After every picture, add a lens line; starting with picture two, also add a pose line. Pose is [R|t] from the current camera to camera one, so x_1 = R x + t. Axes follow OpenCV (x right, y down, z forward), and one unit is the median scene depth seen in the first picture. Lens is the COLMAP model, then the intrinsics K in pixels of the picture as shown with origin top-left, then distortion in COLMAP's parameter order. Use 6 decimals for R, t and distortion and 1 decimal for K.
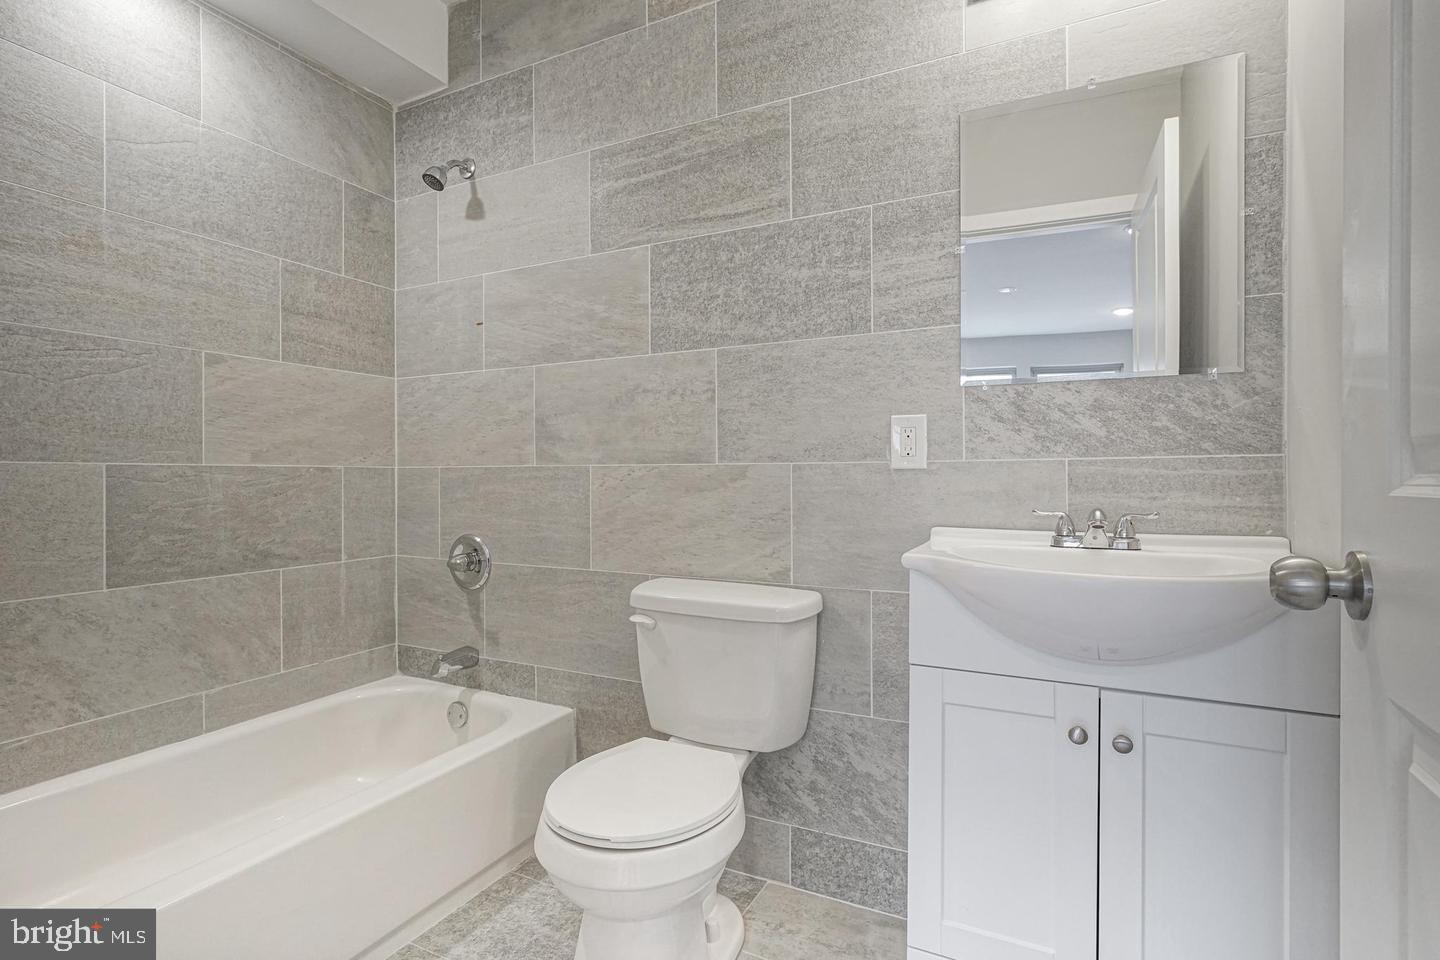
lens RADIAL K [[699.7, 0, 707.4], [0, 699.7, 478.1], [0, 0, 1]] dist [0.009117, 0.001101]
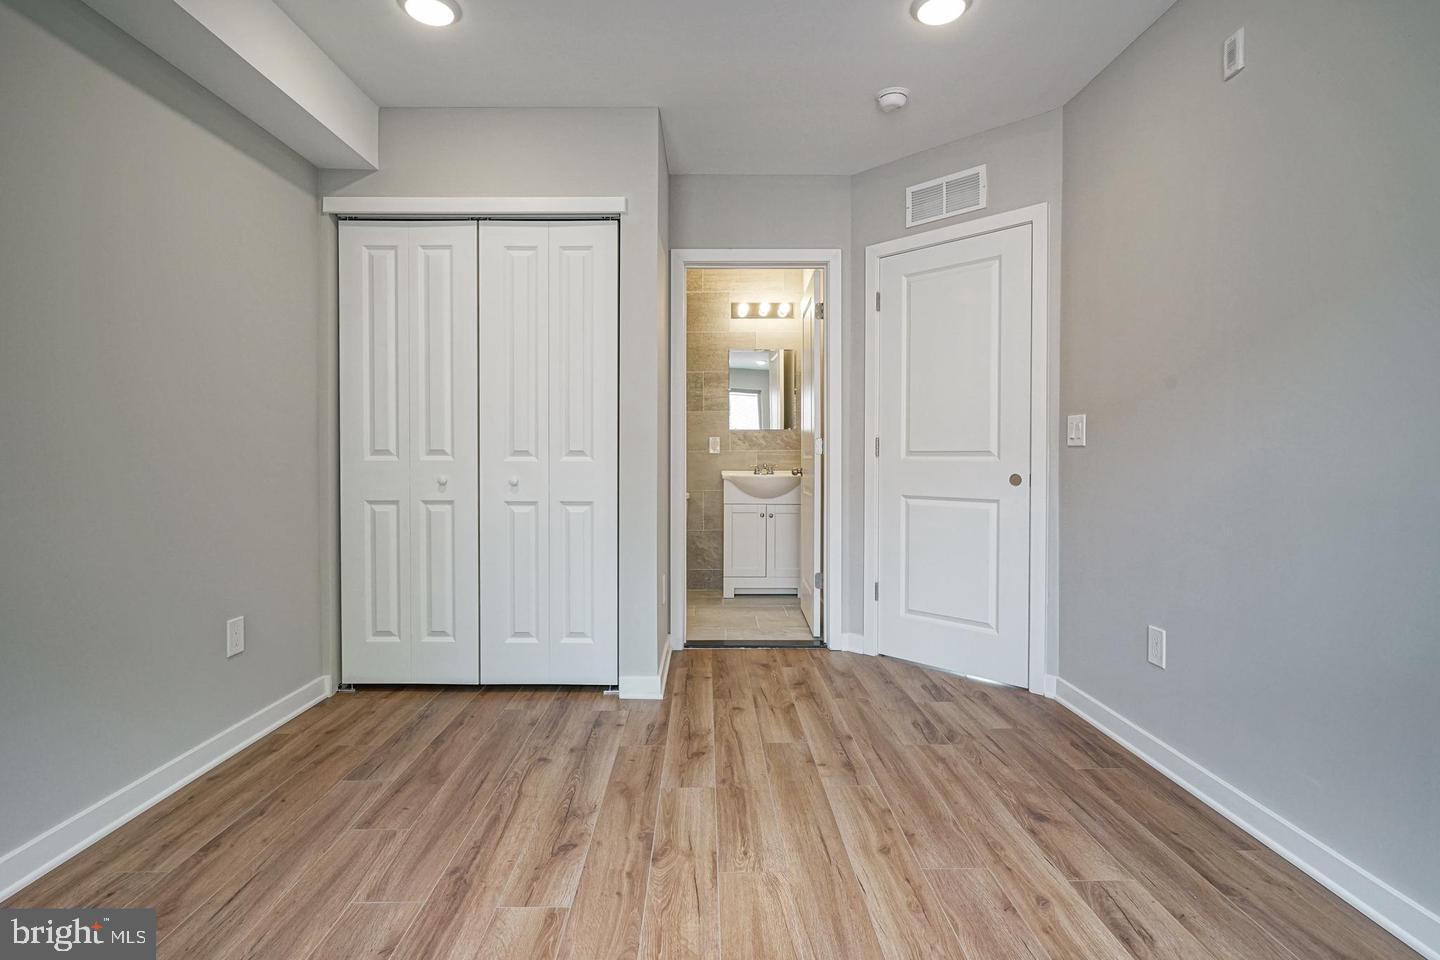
lens RADIAL K [[699.7, 0, 716.2], [0, 699.7, 471.0], [0, 0, 1]] dist [0.009117, 0.001101]
pose [[0.887600, -0.010172, 0.460503, -1.363611], [0.004060, 0.999890, 0.014261, 0.024859], [-0.460598, -0.010789, 0.887543, -2.152968]]
